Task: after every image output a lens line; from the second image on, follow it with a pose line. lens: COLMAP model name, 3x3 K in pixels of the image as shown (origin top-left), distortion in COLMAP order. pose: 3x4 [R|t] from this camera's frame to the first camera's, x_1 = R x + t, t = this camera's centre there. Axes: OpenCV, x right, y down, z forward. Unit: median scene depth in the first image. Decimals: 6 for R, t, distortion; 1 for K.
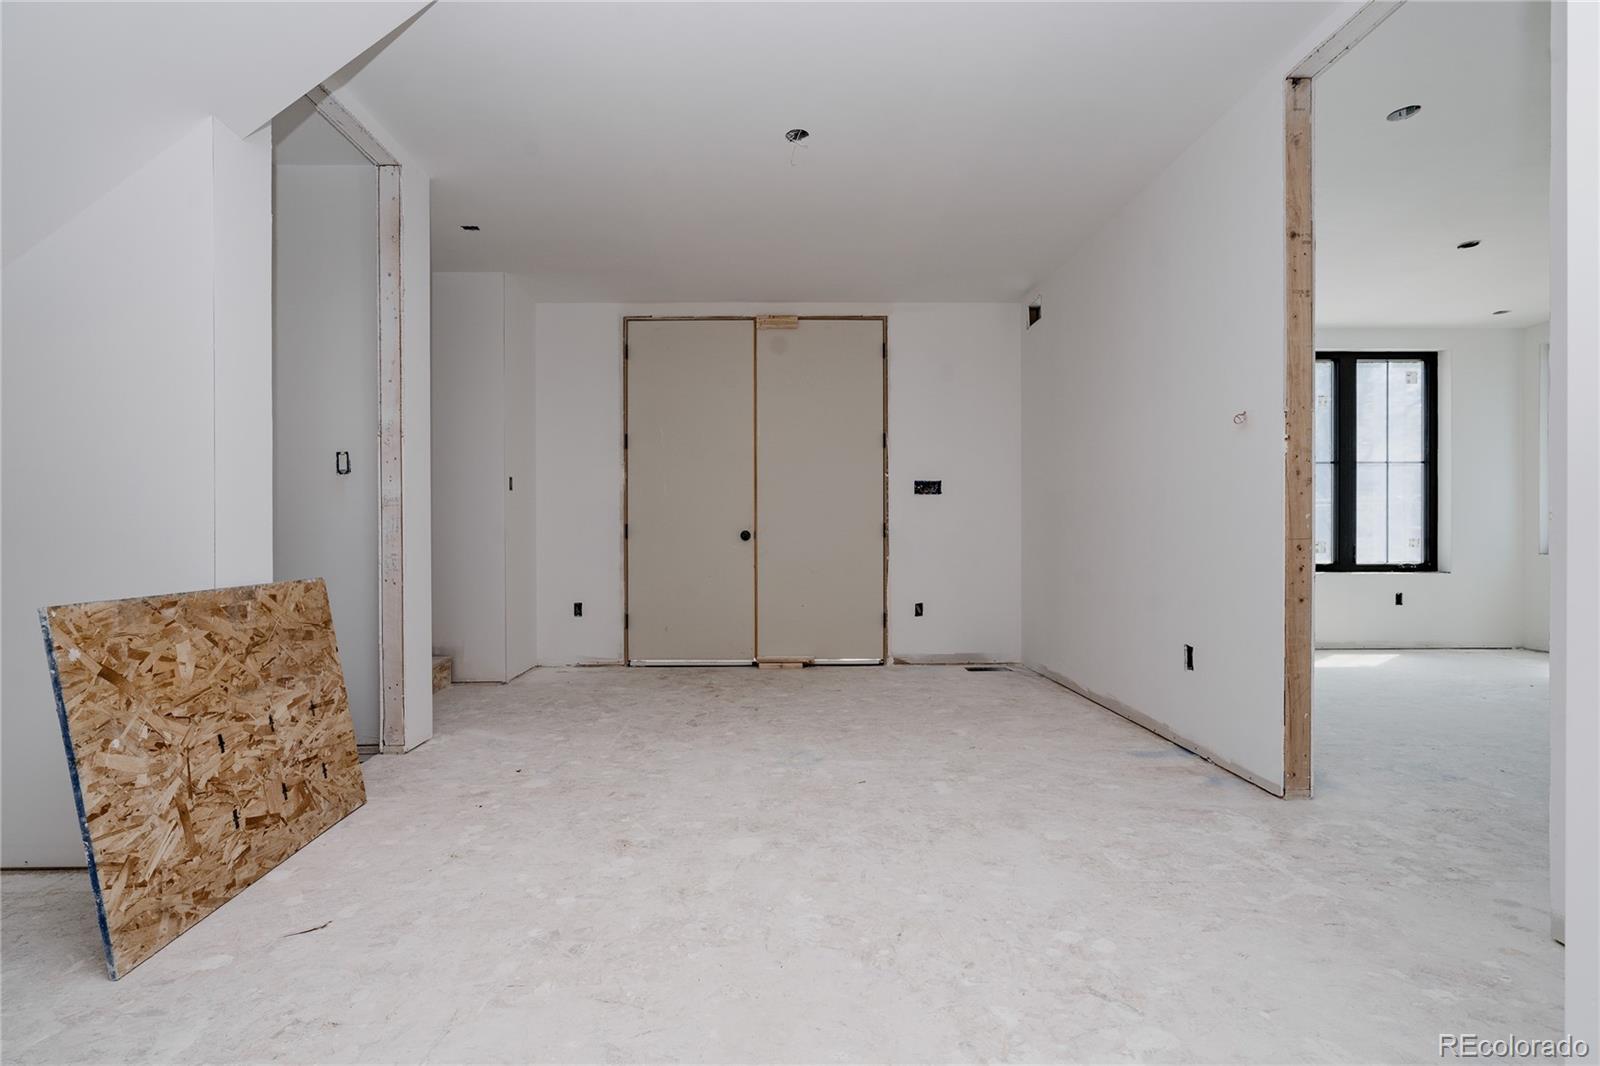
lens RADIAL K [[735.4, 0, 803.9], [0, 735.4, 530.1], [0, 0, 1]] dist [-0.017226, 0.011486]
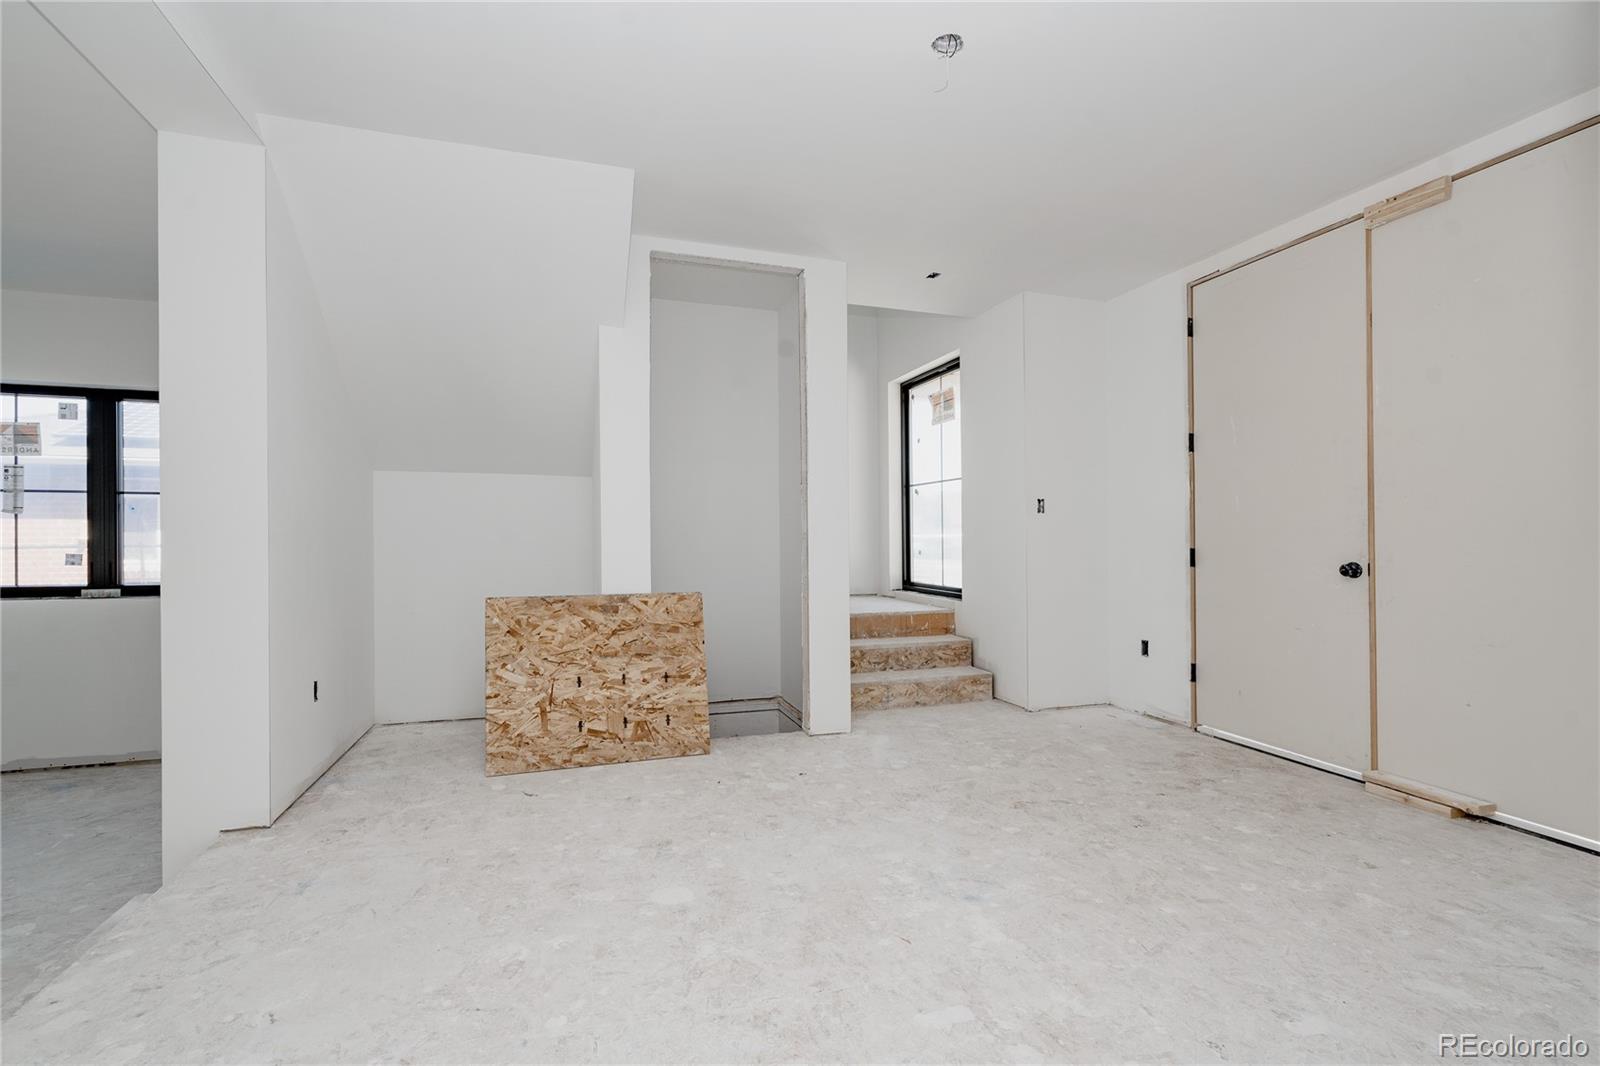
lens RADIAL K [[735.4, 0, 803.9], [0, 735.4, 530.1], [0, 0, 1]] dist [-0.017226, 0.011486]
pose [[0.261829, -0.004184, -0.965105, 0.961870], [0.003576, 0.999988, -0.003365, -0.062738], [0.965108, -0.002570, 0.261841, 0.949717]]
